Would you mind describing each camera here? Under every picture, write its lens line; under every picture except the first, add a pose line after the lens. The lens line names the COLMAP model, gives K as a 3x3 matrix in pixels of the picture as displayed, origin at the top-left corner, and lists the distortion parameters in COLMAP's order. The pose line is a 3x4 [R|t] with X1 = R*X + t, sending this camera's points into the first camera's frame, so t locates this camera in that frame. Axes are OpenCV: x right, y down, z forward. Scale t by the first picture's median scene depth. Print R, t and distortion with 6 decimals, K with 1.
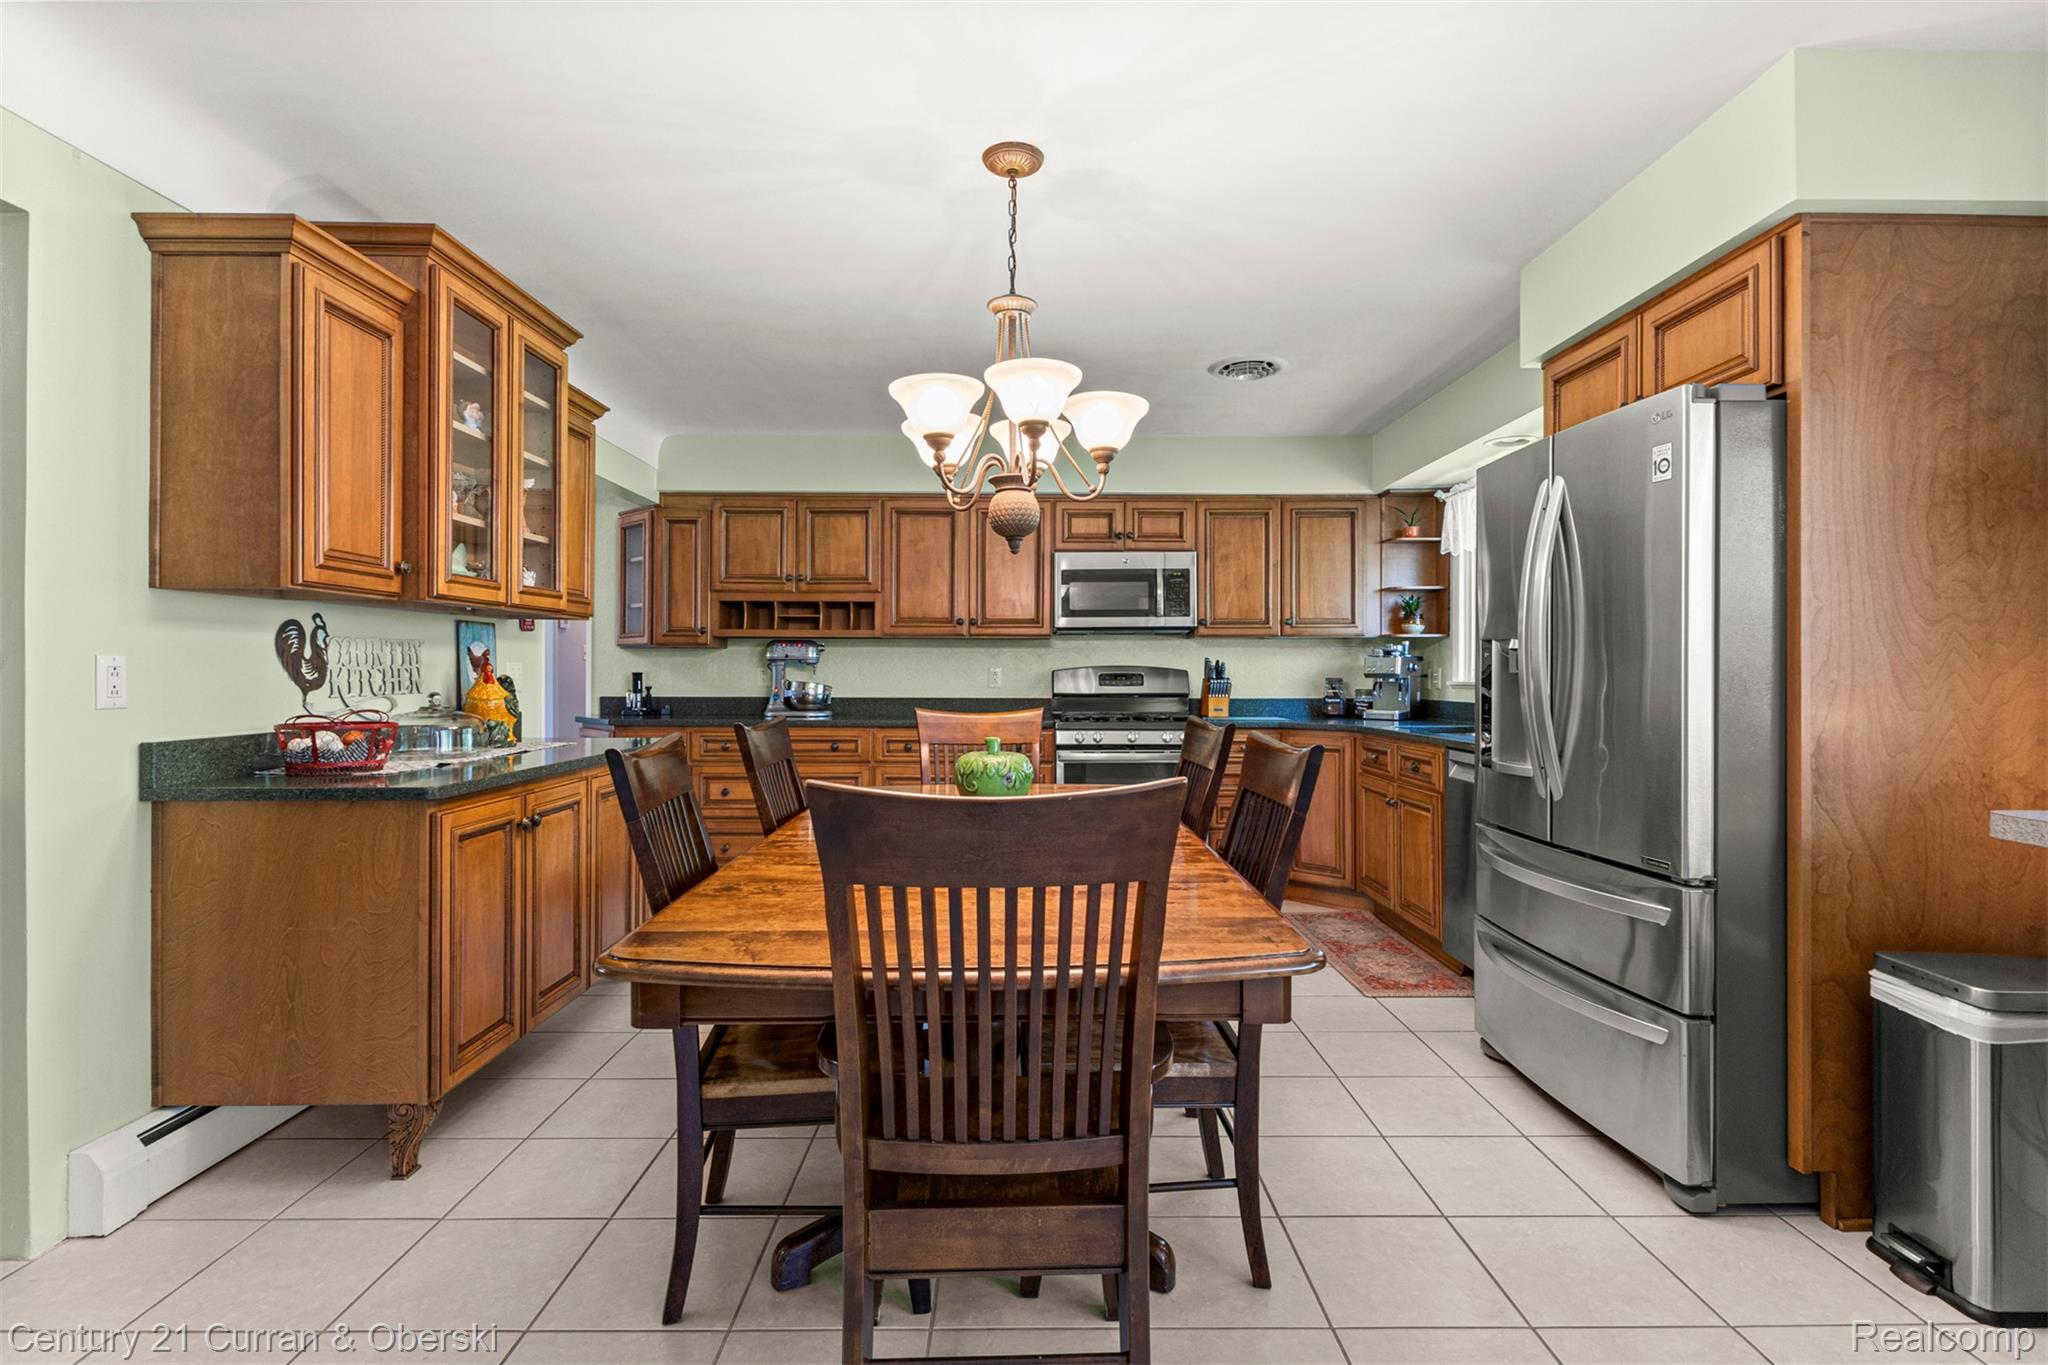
lens RADIAL K [[982.8, 0, 1026.9], [0, 982.8, 676.9], [0, 0, 1]] dist [-0.000414, -0.001002]
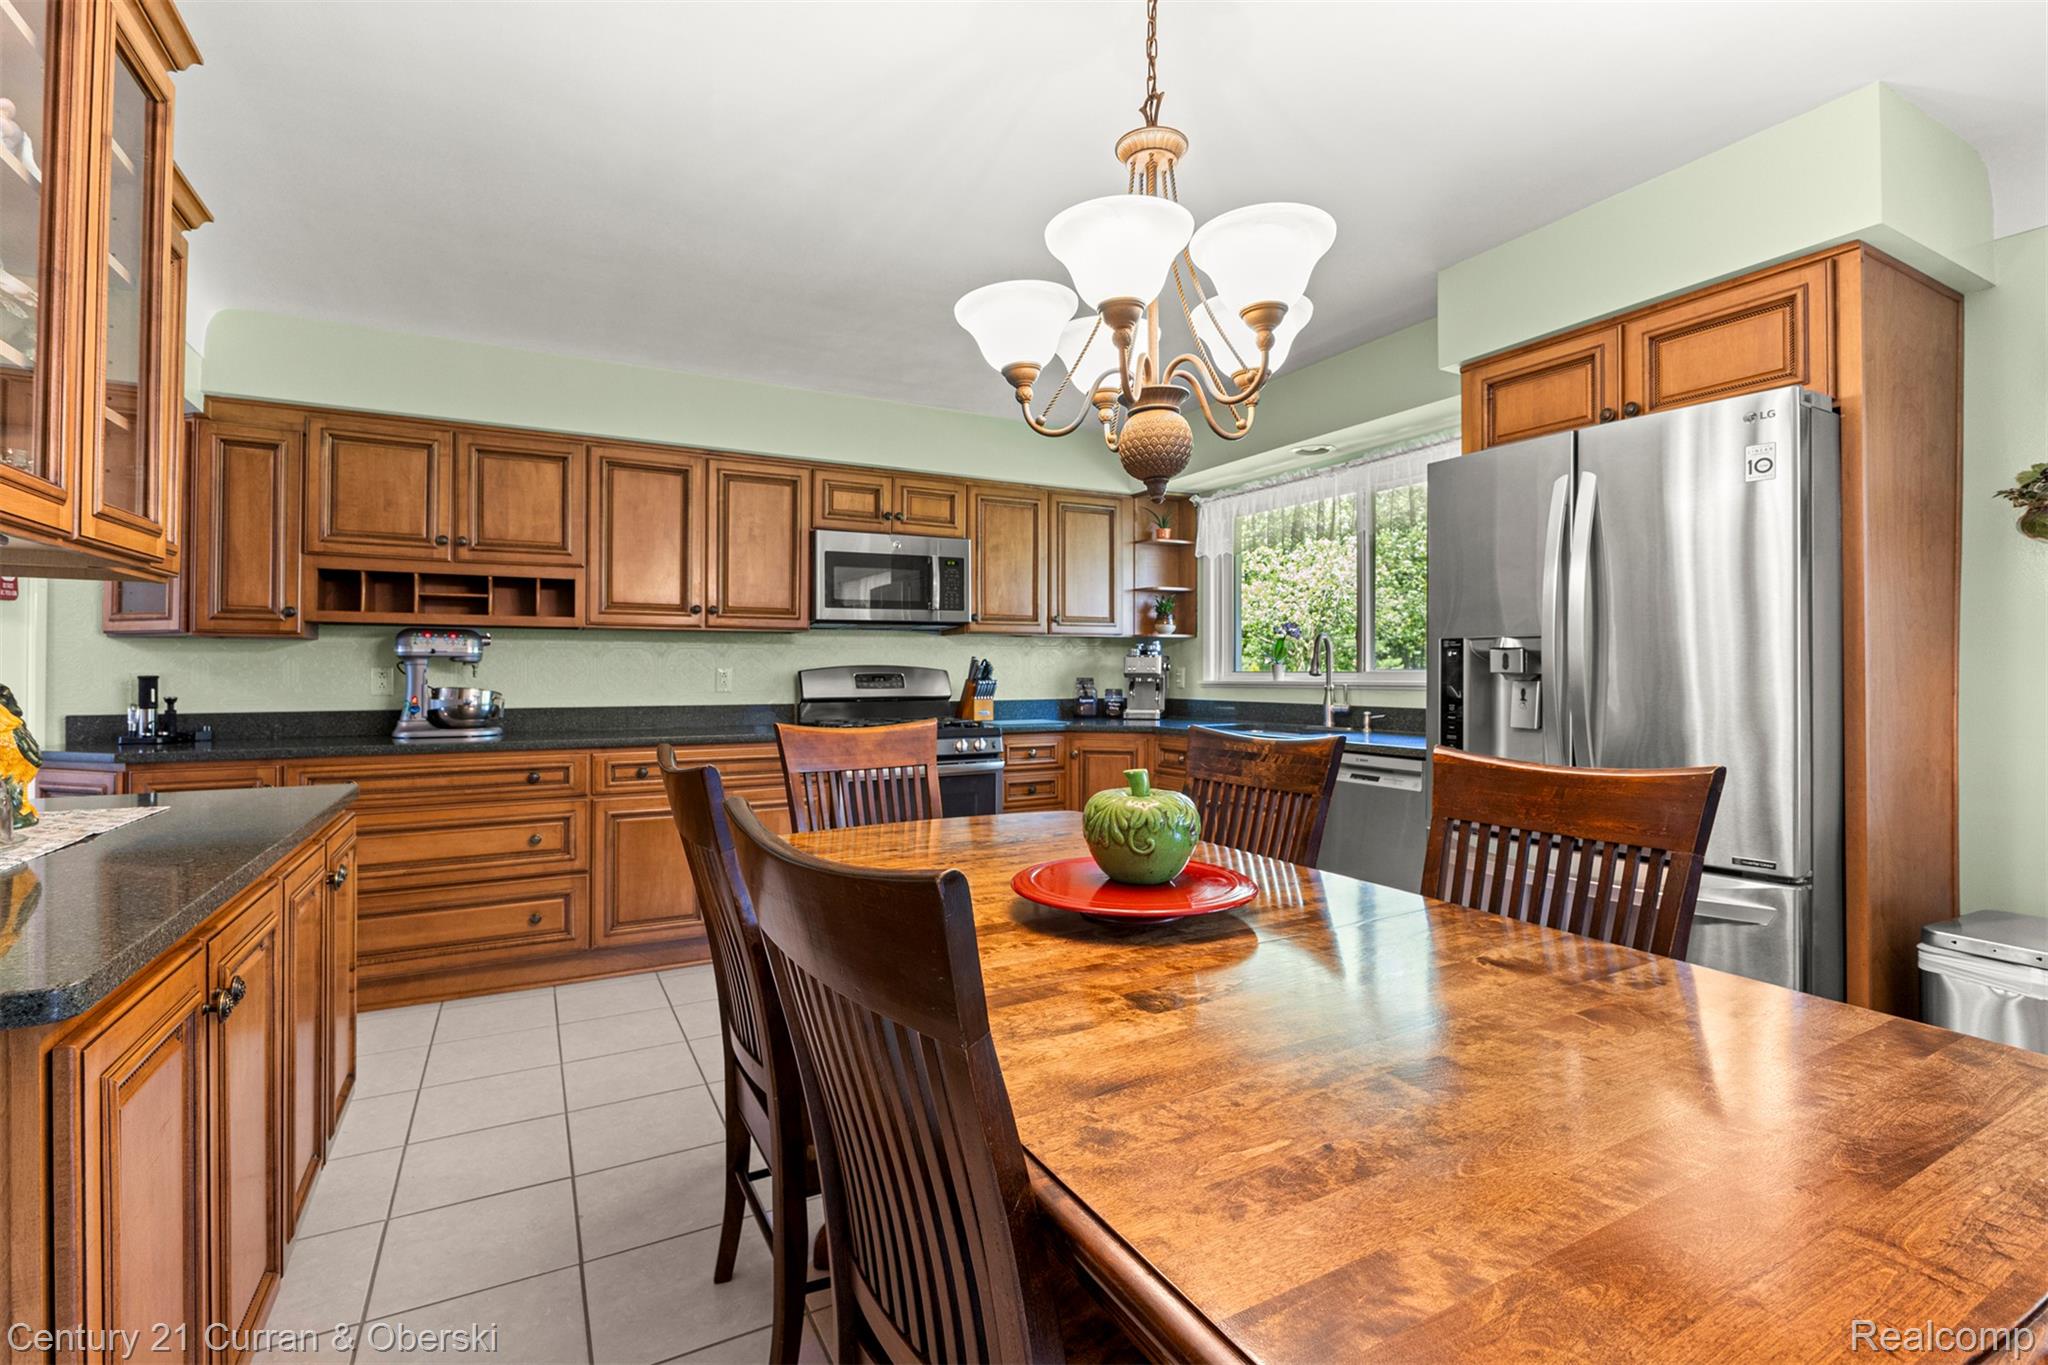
lens RADIAL K [[934.0, 0, 1028.0], [0, 934.0, 670.4], [0, 0, 1]] dist [-0.007281, 0.000385]
pose [[0.879811, -0.002373, 0.475319, -0.189451], [0.005461, 0.999972, -0.005116, -0.001935], [-0.475293, 0.007097, 0.879799, 0.213117]]
